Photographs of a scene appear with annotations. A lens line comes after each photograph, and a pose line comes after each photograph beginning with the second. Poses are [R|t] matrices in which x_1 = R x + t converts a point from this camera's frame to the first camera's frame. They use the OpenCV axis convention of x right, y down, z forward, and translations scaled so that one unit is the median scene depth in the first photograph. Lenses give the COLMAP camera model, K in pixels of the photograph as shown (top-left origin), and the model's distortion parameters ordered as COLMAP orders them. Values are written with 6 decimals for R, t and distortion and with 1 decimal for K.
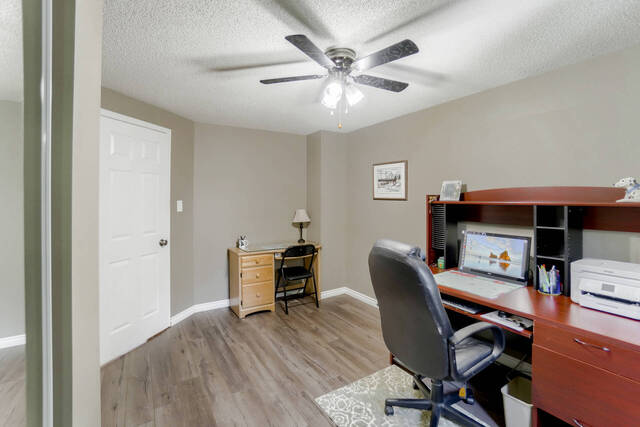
lens RADIAL K [[299.6, 0, 318.4], [0, 299.6, 196.0], [0, 0, 1]] dist [0.000039, 0.025581]
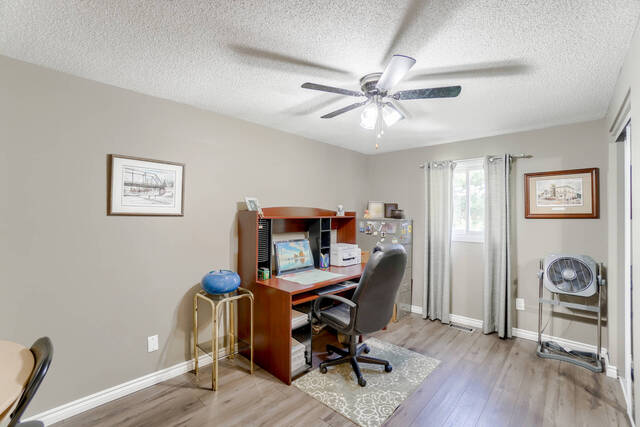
lens RADIAL K [[284.1, 0, 322.5], [0, 284.1, 206.2], [0, 0, 1]] dist [-0.065574, 0.021171]
pose [[-0.262379, 0.026028, 0.964614, -0.616549], [-0.010905, 0.999492, -0.029935, 0.008025], [-0.964903, -0.018374, -0.261962, 1.063291]]
